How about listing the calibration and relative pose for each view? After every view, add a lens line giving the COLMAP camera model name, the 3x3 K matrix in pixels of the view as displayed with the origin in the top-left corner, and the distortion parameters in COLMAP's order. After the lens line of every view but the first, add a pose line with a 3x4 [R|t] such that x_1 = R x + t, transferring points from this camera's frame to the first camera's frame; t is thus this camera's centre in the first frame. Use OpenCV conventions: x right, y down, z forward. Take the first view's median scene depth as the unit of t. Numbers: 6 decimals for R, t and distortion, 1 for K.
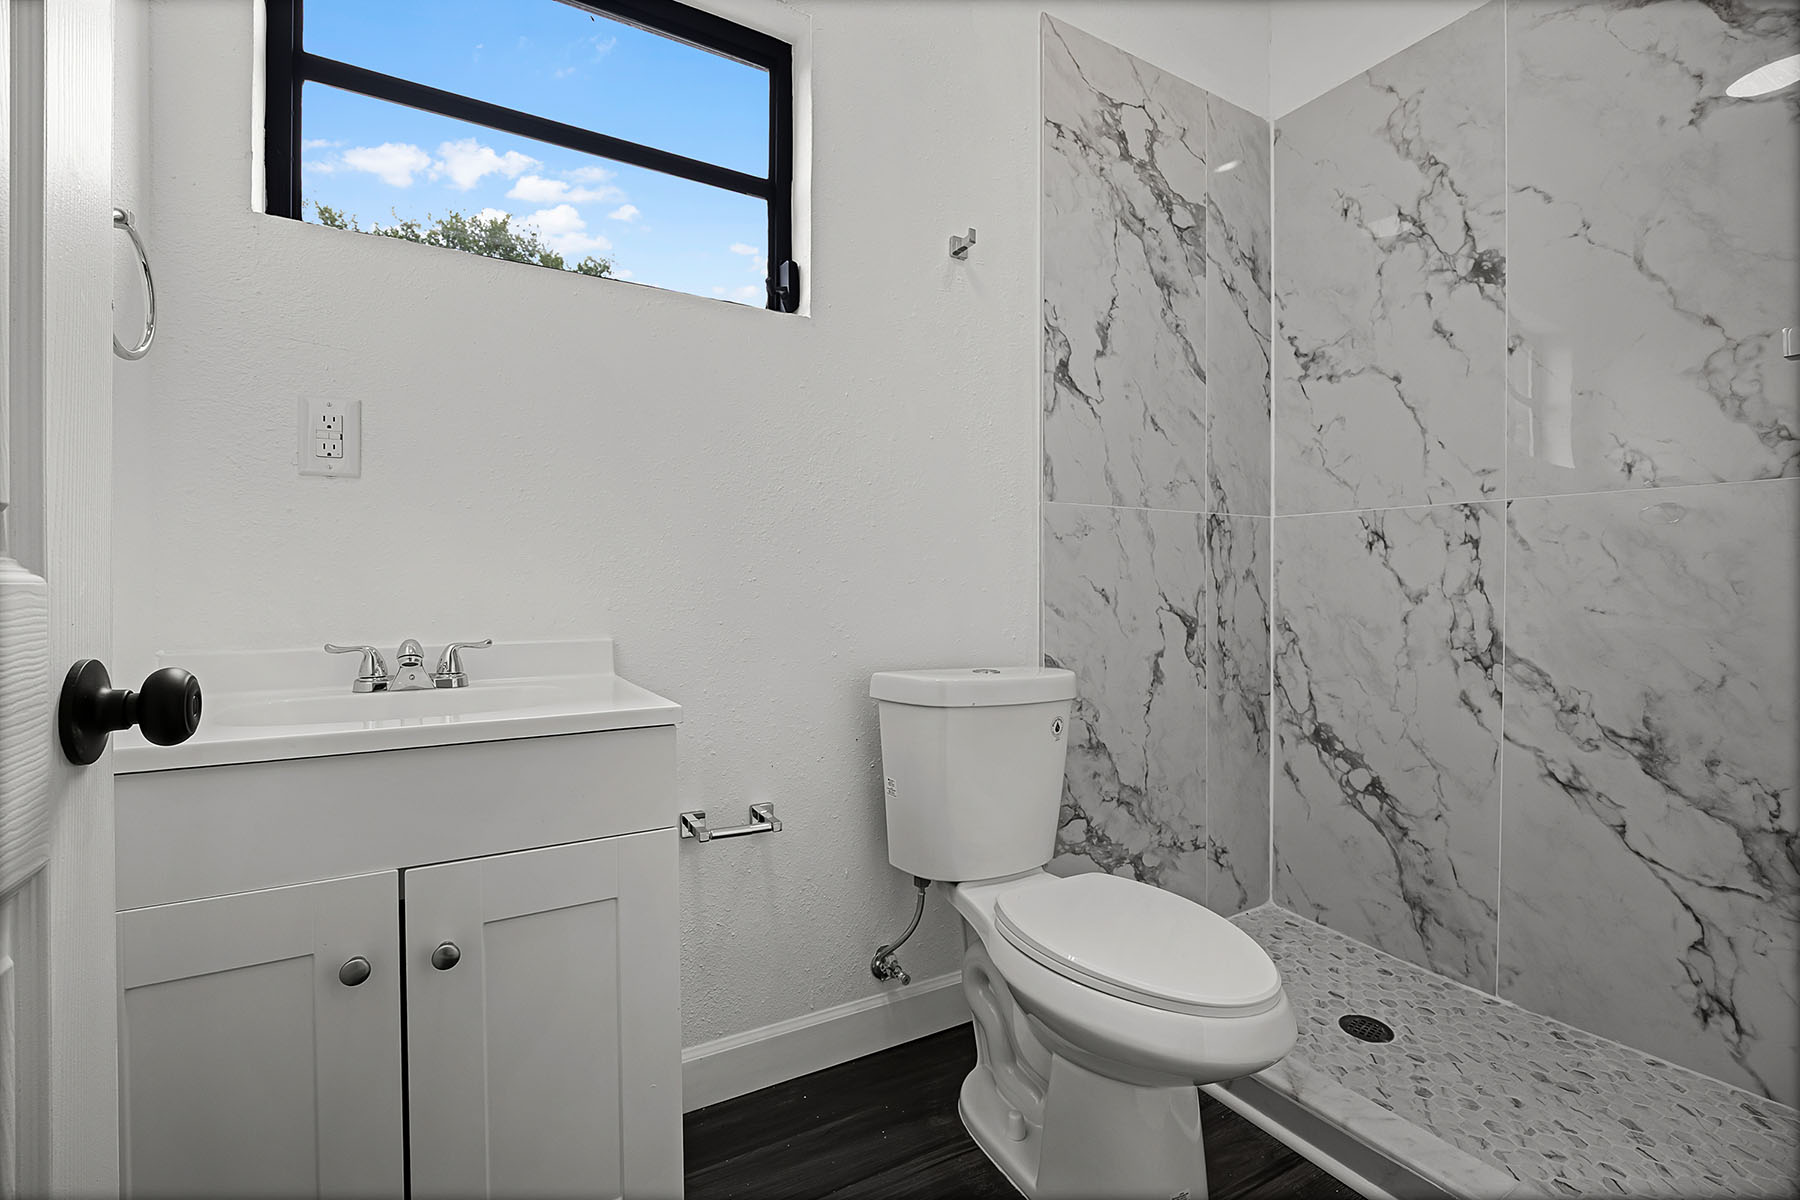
lens RADIAL K [[794.8, 0, 897.5], [0, 794.8, 572.0], [0, 0, 1]] dist [-0.007279, -0.000227]
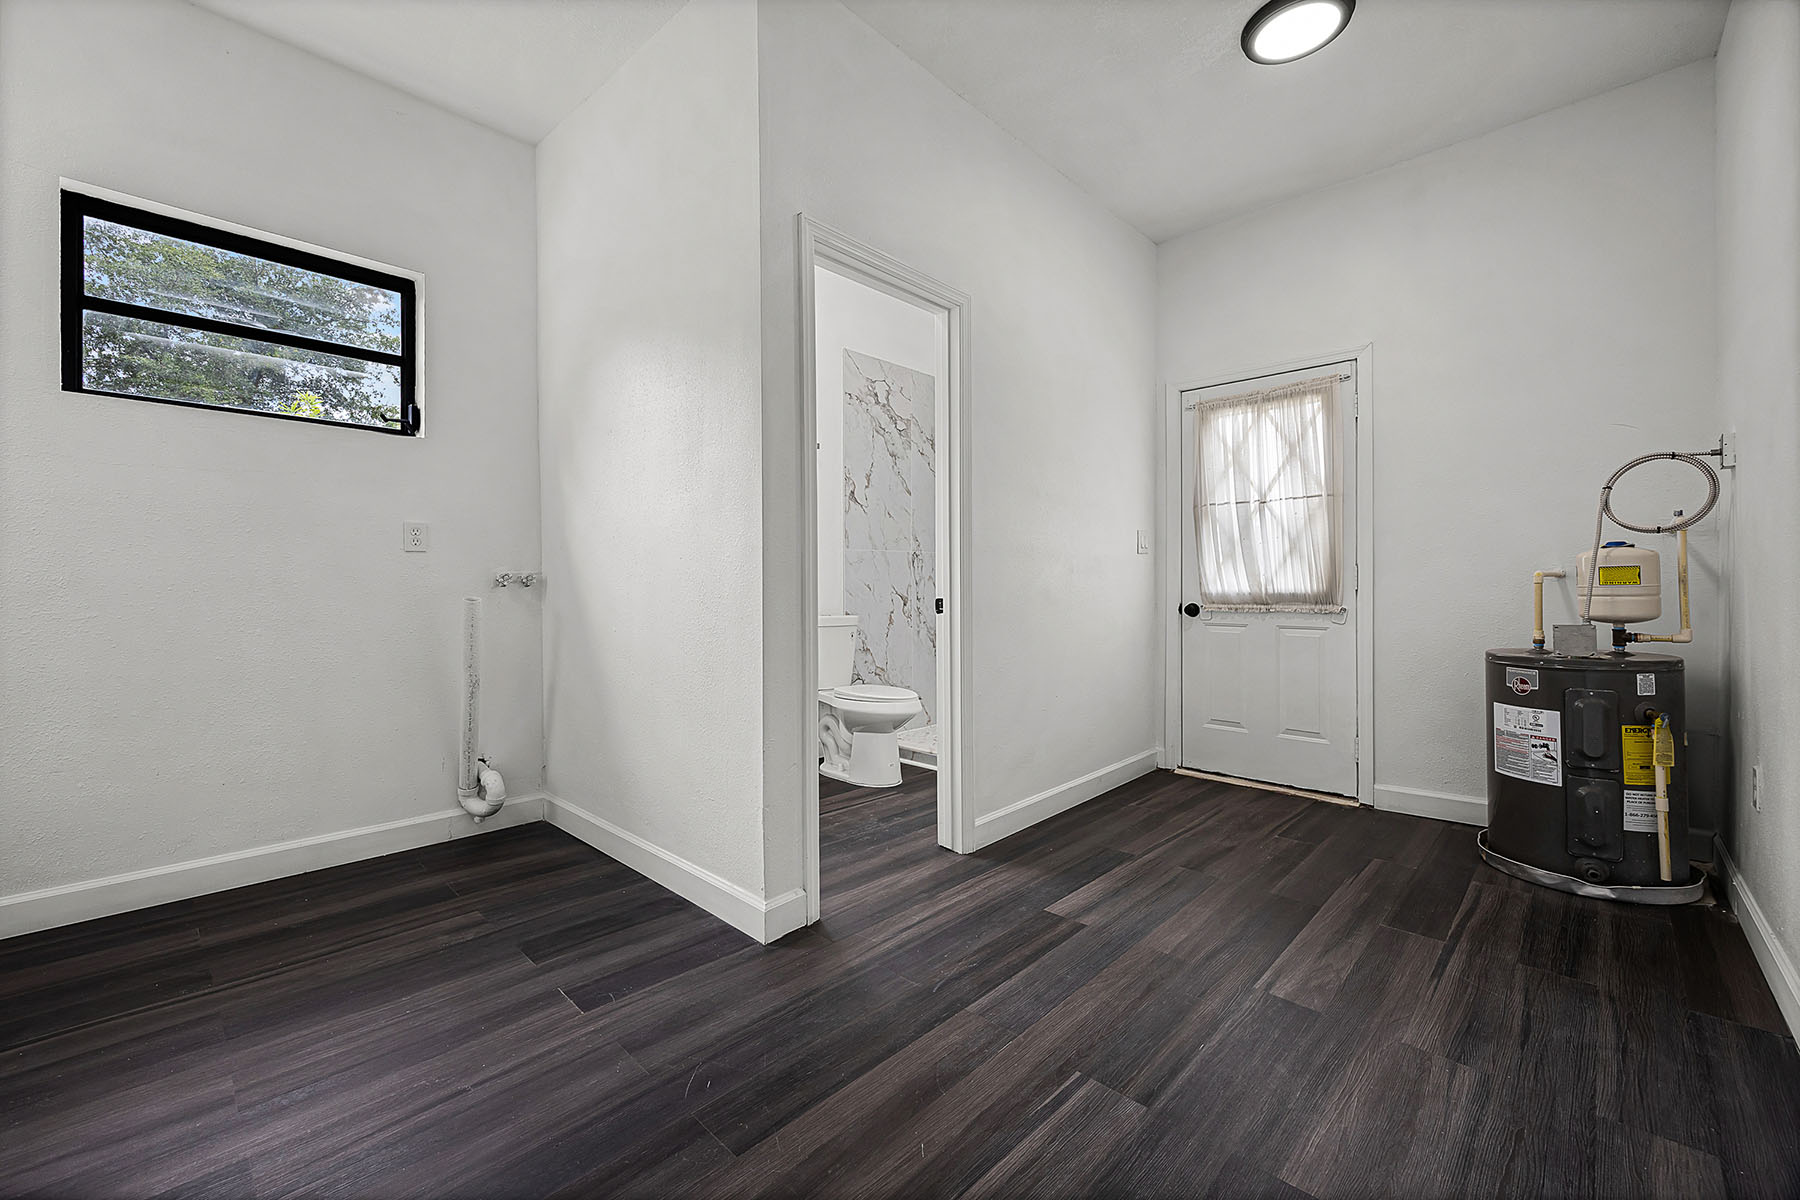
lens RADIAL K [[726.2, 0, 884.1], [0, 726.2, 582.9], [0, 0, 1]] dist [0.000121, 0.000128]
pose [[0.963133, -0.007041, 0.268934, -0.279335], [0.003504, 0.999901, 0.013628, -0.013246], [-0.269003, -0.012183, 0.963062, -1.100182]]
